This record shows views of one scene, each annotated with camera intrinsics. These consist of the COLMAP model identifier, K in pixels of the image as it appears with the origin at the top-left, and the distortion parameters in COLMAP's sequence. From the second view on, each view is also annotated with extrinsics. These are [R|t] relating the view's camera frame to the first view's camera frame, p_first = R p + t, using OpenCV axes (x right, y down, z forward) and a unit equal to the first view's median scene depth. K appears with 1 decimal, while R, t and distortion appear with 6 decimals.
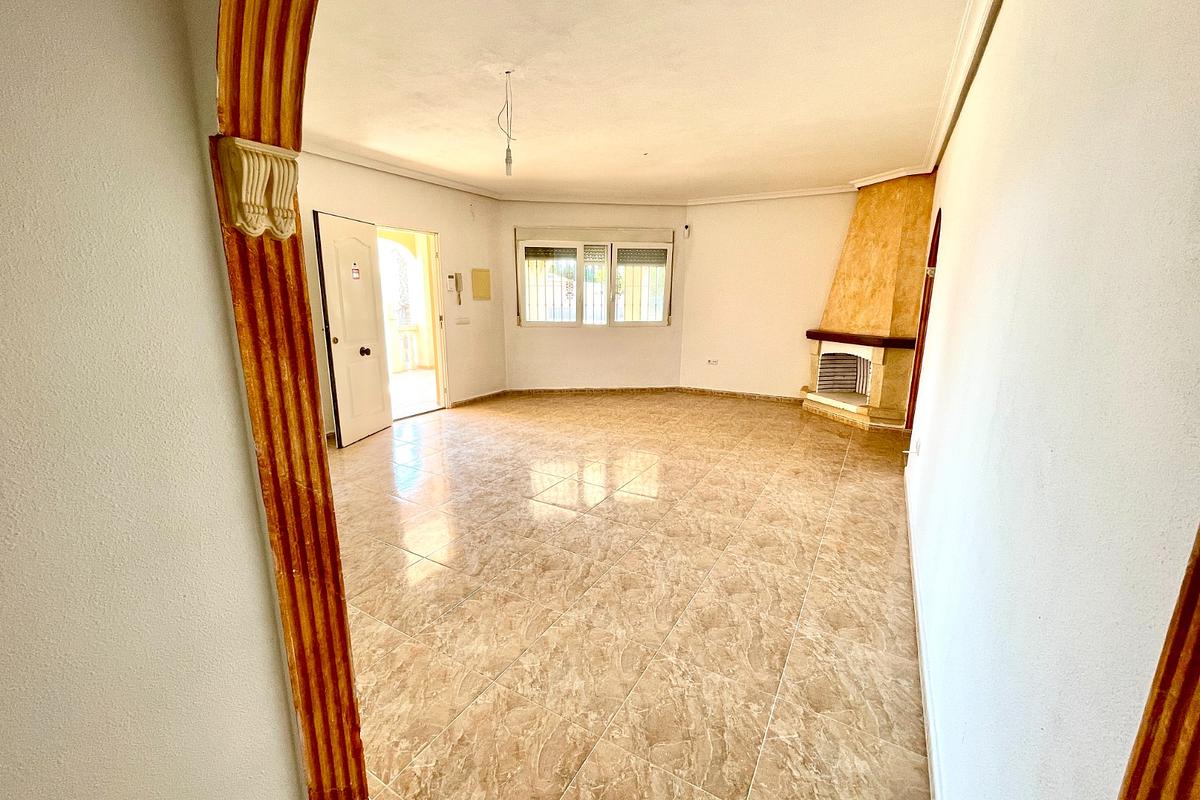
lens RADIAL K [[486.7, 0, 594.8], [0, 486.7, 397.8], [0, 0, 1]] dist [-0.011154, 0.005935]
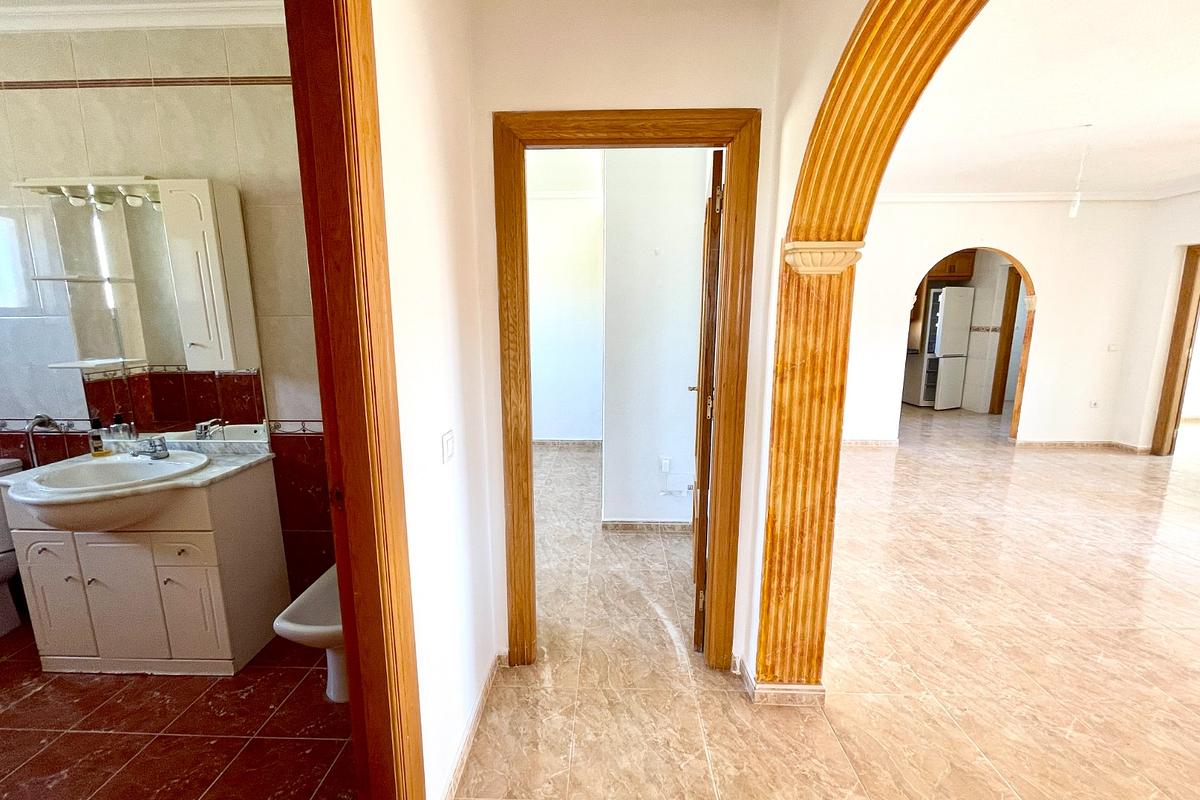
lens RADIAL K [[486.7, 0, 594.8], [0, 486.7, 397.8], [0, 0, 1]] dist [-0.011154, 0.005935]
pose [[-0.875807, 0.076002, -0.476641, 0.811385], [-0.101325, 0.936569, 0.335518, -0.199901], [0.471907, 0.342144, -0.812552, 0.920490]]
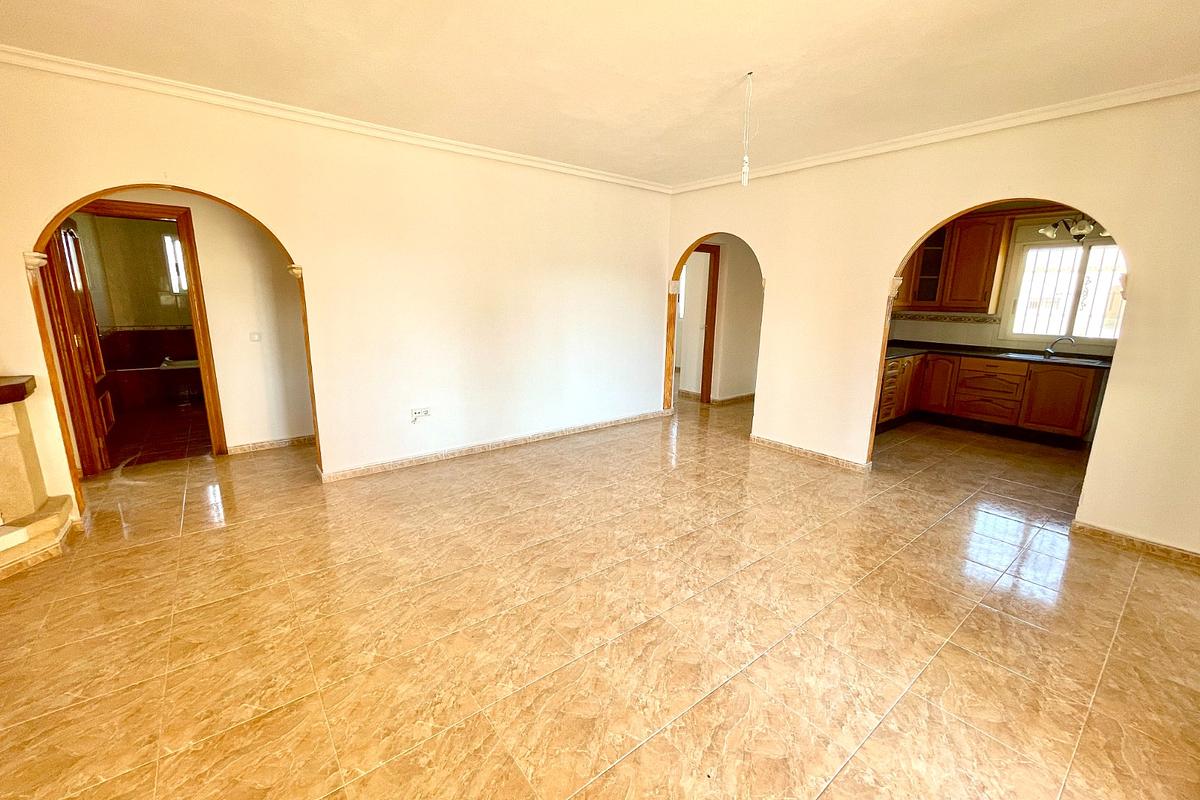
lens RADIAL K [[486.7, 0, 594.8], [0, 486.7, 397.8], [0, 0, 1]] dist [-0.011154, 0.005935]
pose [[-0.932021, -0.092396, 0.350429, -0.167132], [0.056843, 0.917715, 0.393152, -0.282534], [-0.357919, 0.386345, -0.850077, 1.238831]]
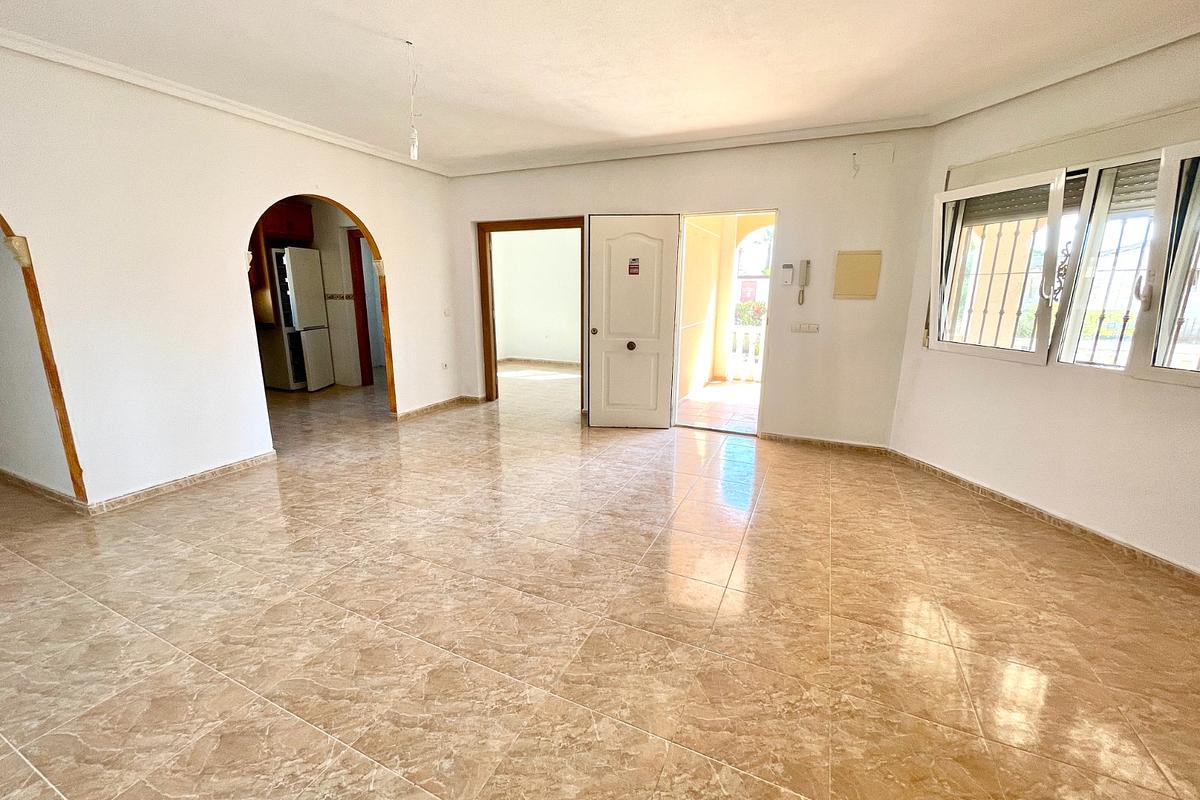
lens RADIAL K [[486.7, 0, 594.8], [0, 486.7, 397.8], [0, 0, 1]] dist [-0.011154, 0.005935]
pose [[0.095559, 0.217919, -0.971277, 0.509089], [-0.211653, 0.957879, 0.194089, -0.165936], [0.972662, 0.187027, 0.137658, 0.775719]]
